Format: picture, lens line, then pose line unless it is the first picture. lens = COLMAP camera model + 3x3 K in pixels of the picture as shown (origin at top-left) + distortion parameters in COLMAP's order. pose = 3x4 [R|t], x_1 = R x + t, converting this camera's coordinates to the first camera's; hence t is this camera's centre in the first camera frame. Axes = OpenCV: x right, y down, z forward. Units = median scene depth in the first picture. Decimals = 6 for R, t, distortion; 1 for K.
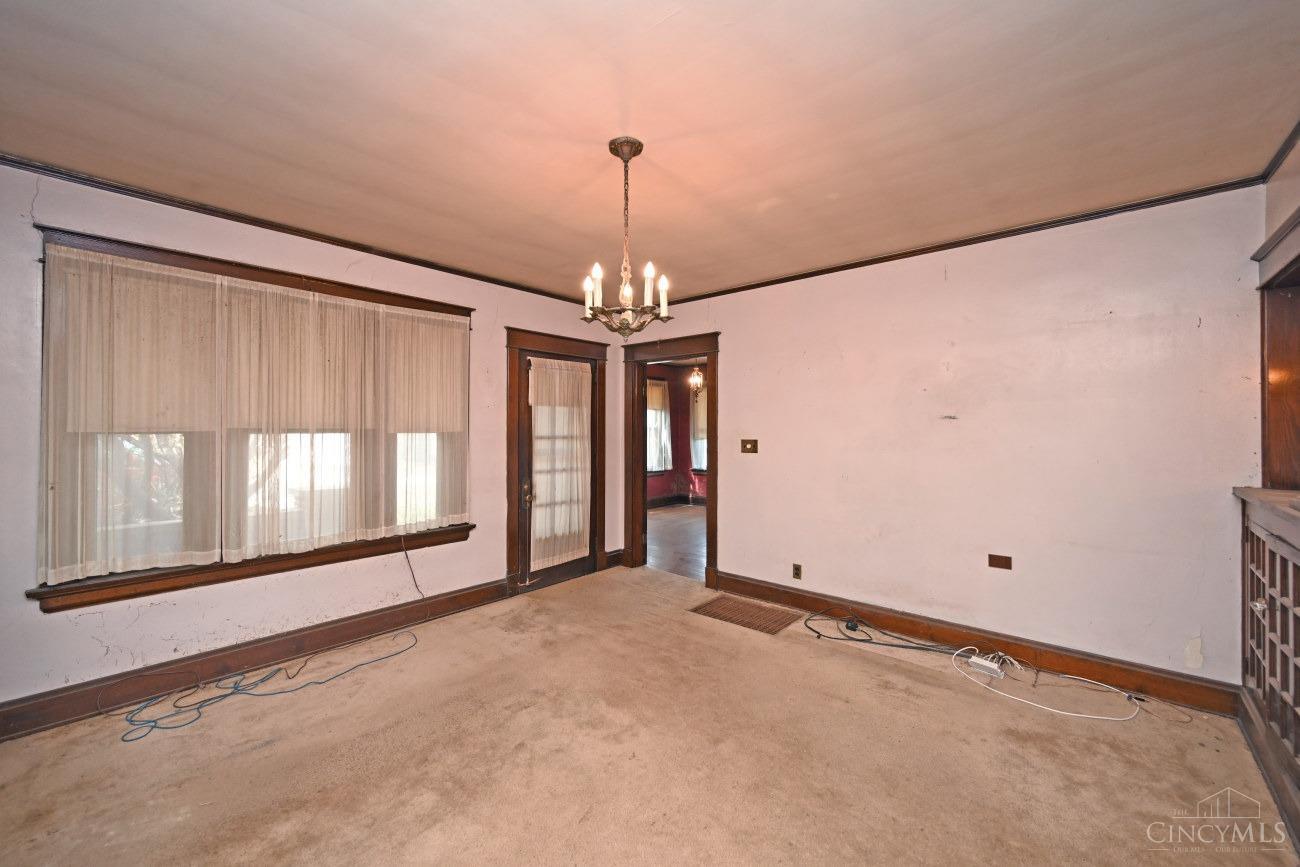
lens RADIAL K [[514.5, 0, 647.2], [0, 514.5, 429.4], [0, 0, 1]] dist [0.001534, 0.000038]
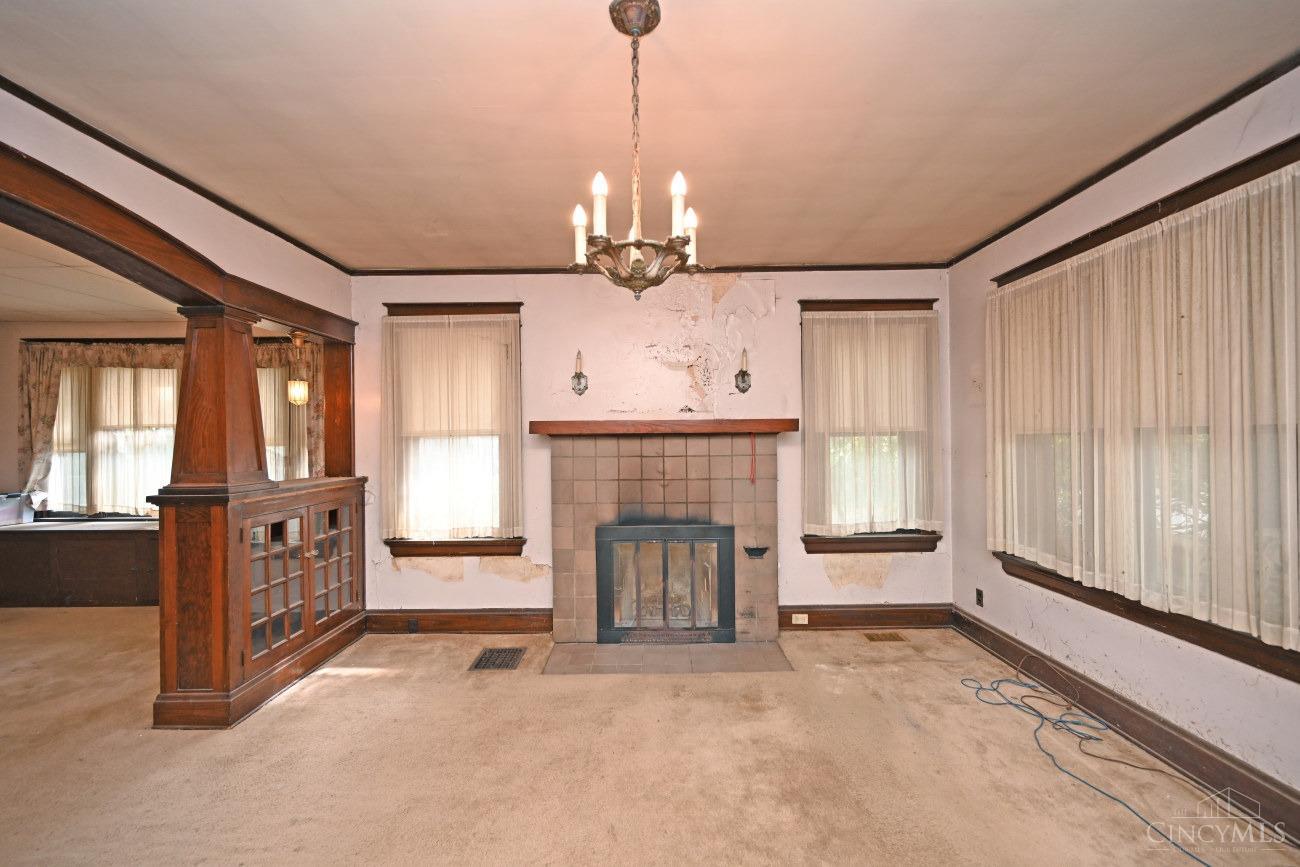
lens RADIAL K [[519.7, 0, 649.7], [0, 519.7, 438.0], [0, 0, 1]] dist [-0.002627, -0.000432]
pose [[-0.751672, 0.006209, -0.659508, 0.235769], [0.010657, 0.999939, -0.002732, 0.006076], [0.659451, -0.009082, -0.751692, 0.891163]]
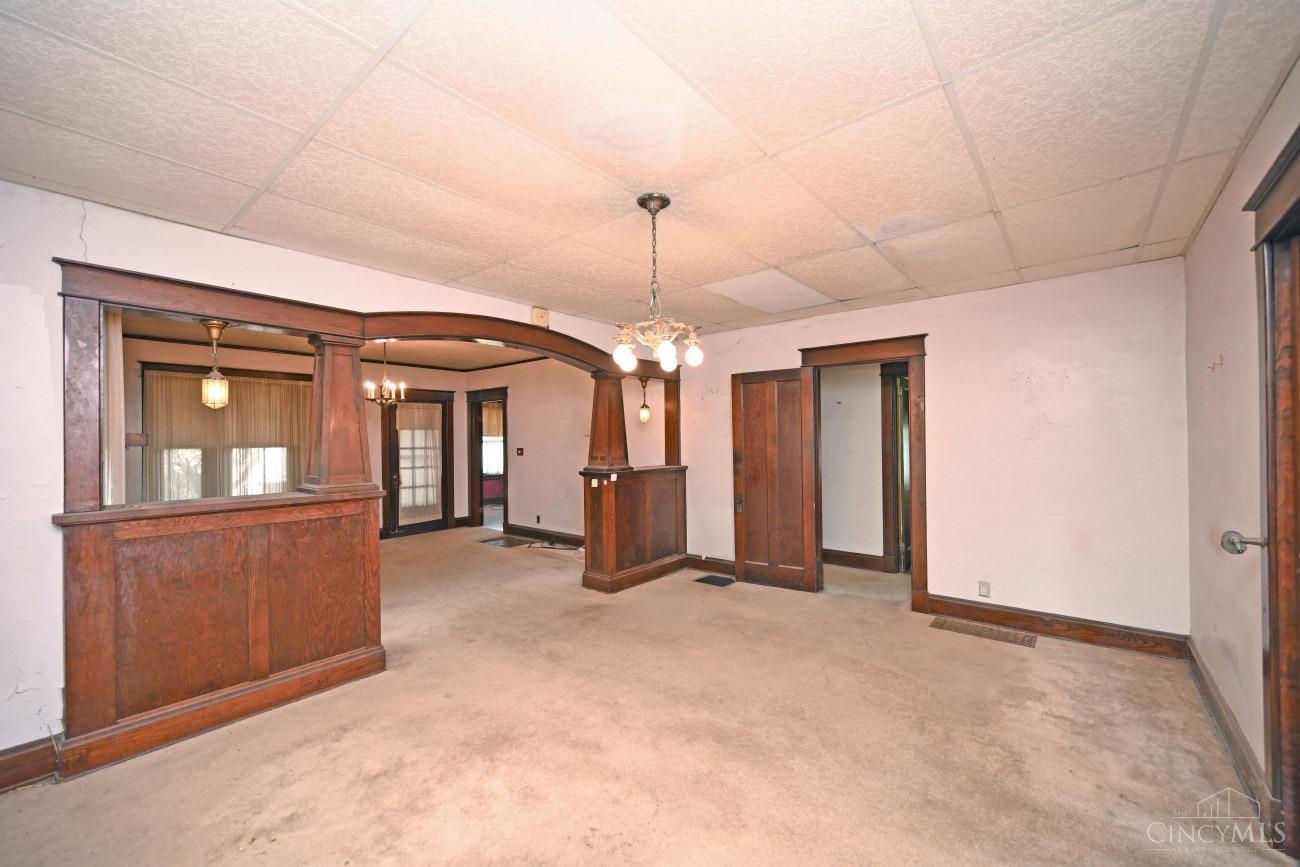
lens RADIAL K [[512.1, 0, 652.6], [0, 512.1, 437.6], [0, 0, 1]] dist [0.002336, 0.000186]
pose [[0.999487, -0.011398, 0.029941, 0.695296], [0.011530, 0.999925, -0.004245, -0.004454], [-0.029890, 0.004588, 0.999543, -0.905444]]
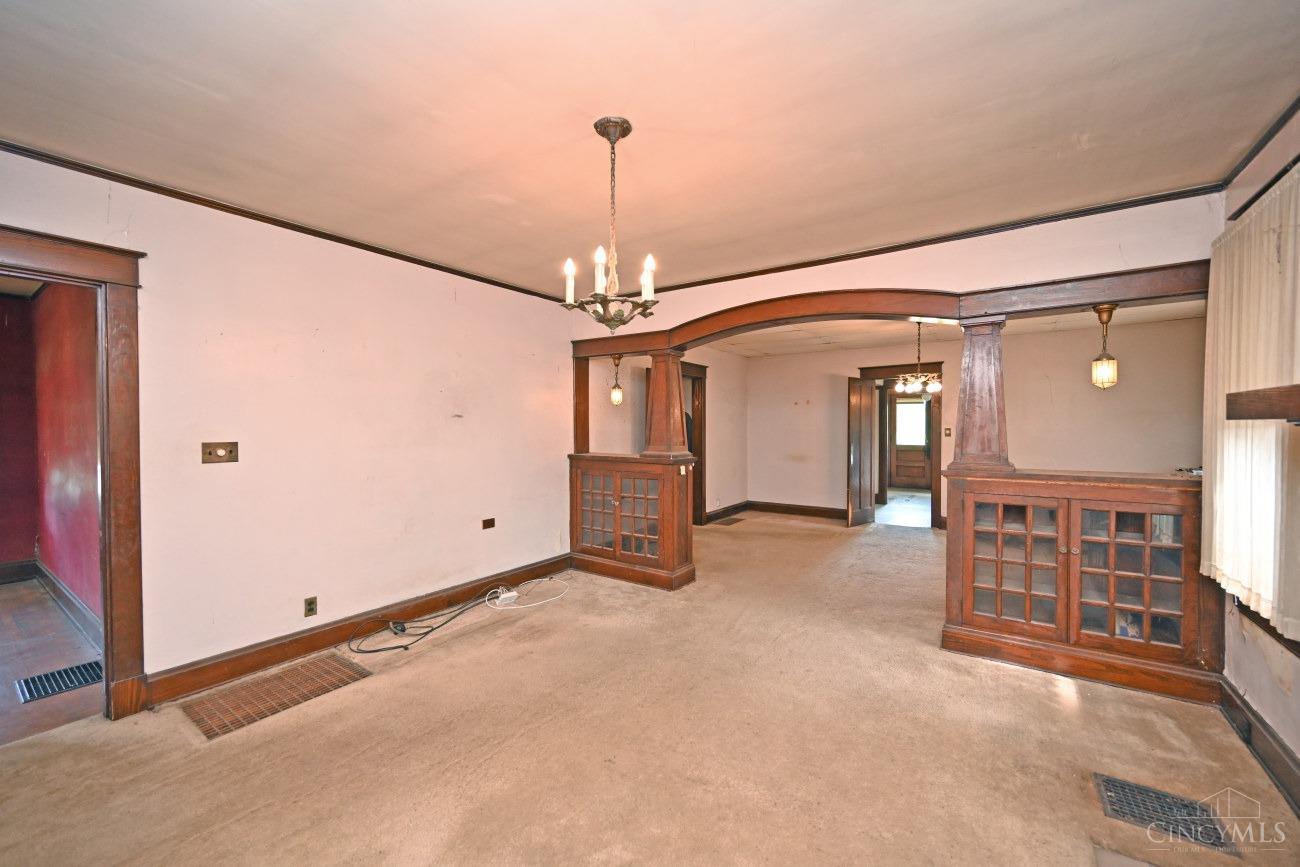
lens RADIAL K [[512.1, 0, 652.6], [0, 512.1, 437.6], [0, 0, 1]] dist [0.002336, 0.000186]
pose [[-0.125745, -0.023232, 0.991791, -0.578476], [0.000208, 0.999725, 0.023444, -0.001211], [-0.992063, 0.003155, -0.125706, 0.610108]]
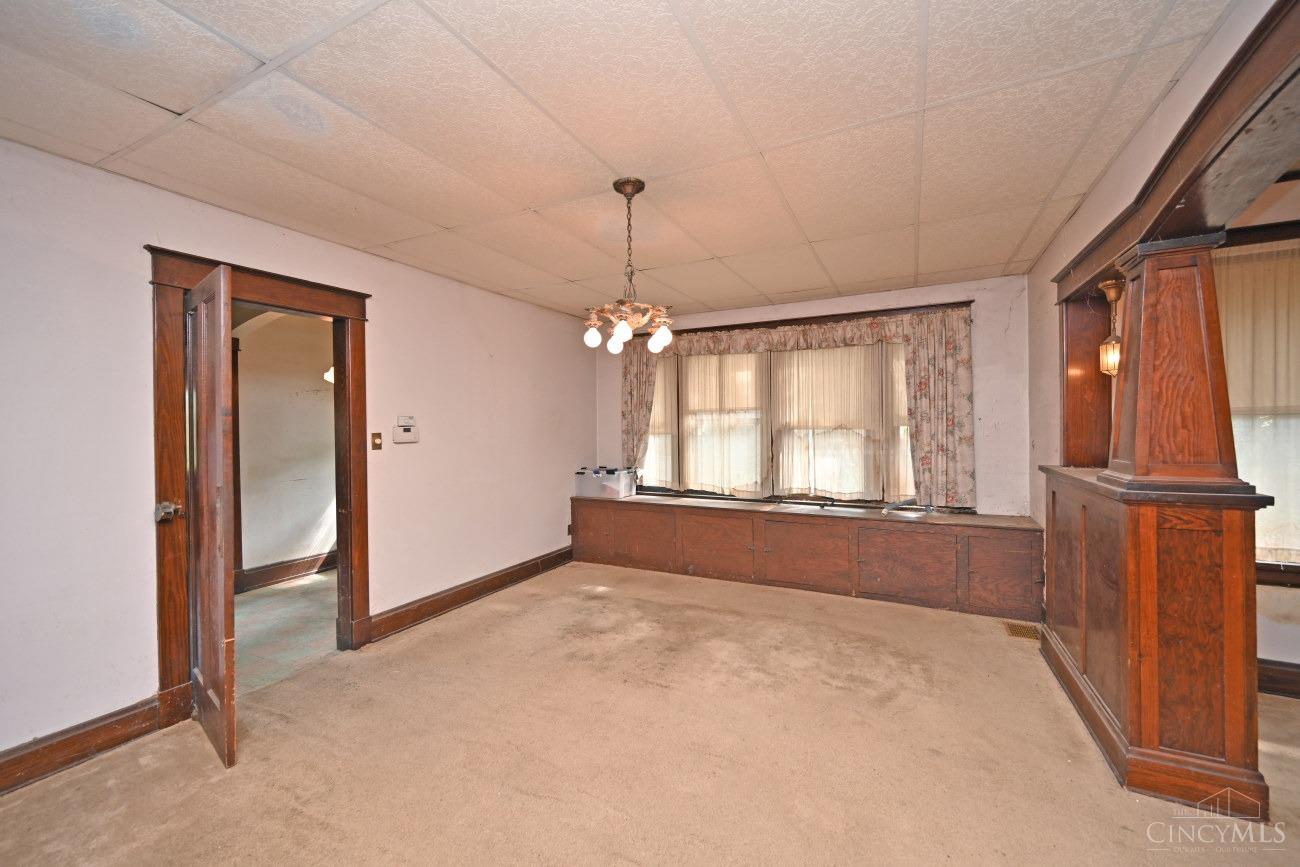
lens RADIAL K [[514.5, 0, 647.2], [0, 514.5, 429.4], [0, 0, 1]] dist [0.001534, 0.000038]
pose [[-0.967613, 0.011813, -0.252162, 0.868739], [0.011015, 0.999929, 0.004577, 0.002827], [0.252198, 0.001651, -0.967674, 0.342263]]
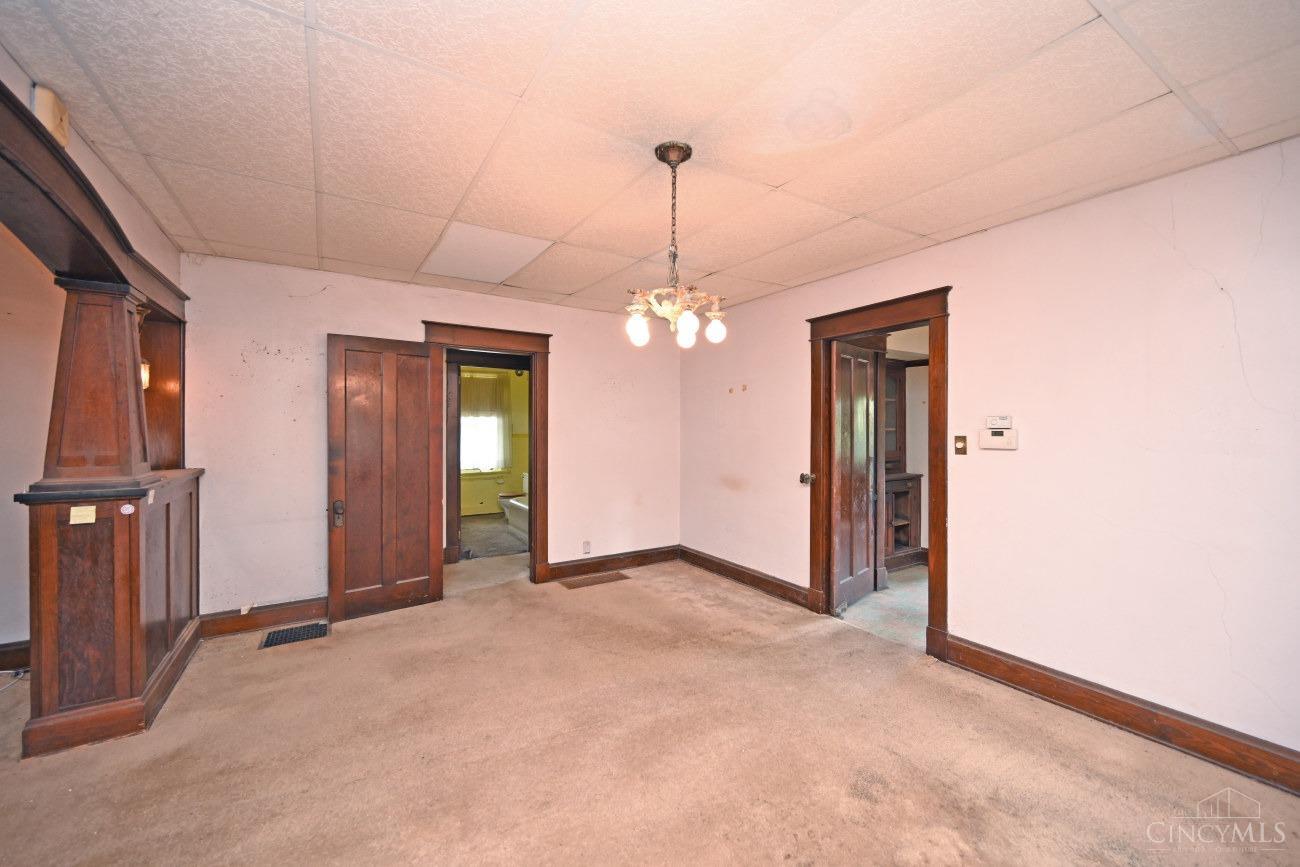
lens RADIAL K [[521.1, 0, 657.4], [0, 521.1, 427.7], [0, 0, 1]] dist [0.002572, 0.000022]
pose [[0.267486, -0.002376, 0.963559, 0.175576], [-0.005765, 0.999975, 0.004067, -0.005671], [-0.963545, -0.006643, 0.267465, -0.422057]]
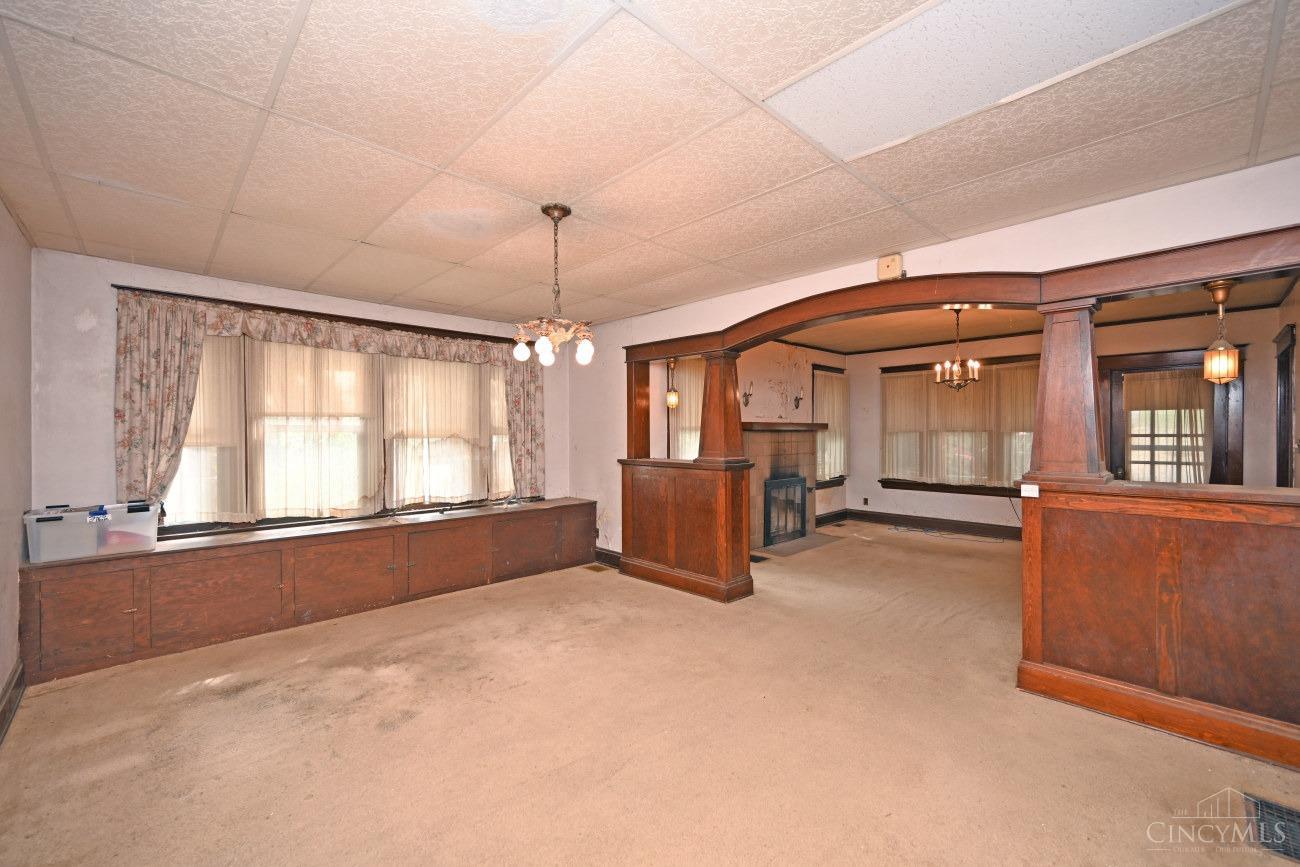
lens RADIAL K [[523.3, 0, 670.2], [0, 523.3, 434.0], [0, 0, 1]] dist [0.002296, 0.000108]
pose [[-0.068990, 0.004438, -0.997607, 1.408274], [0.005491, 0.999977, 0.004069, 0.000958], [0.997602, -0.005198, -0.069013, -0.076445]]
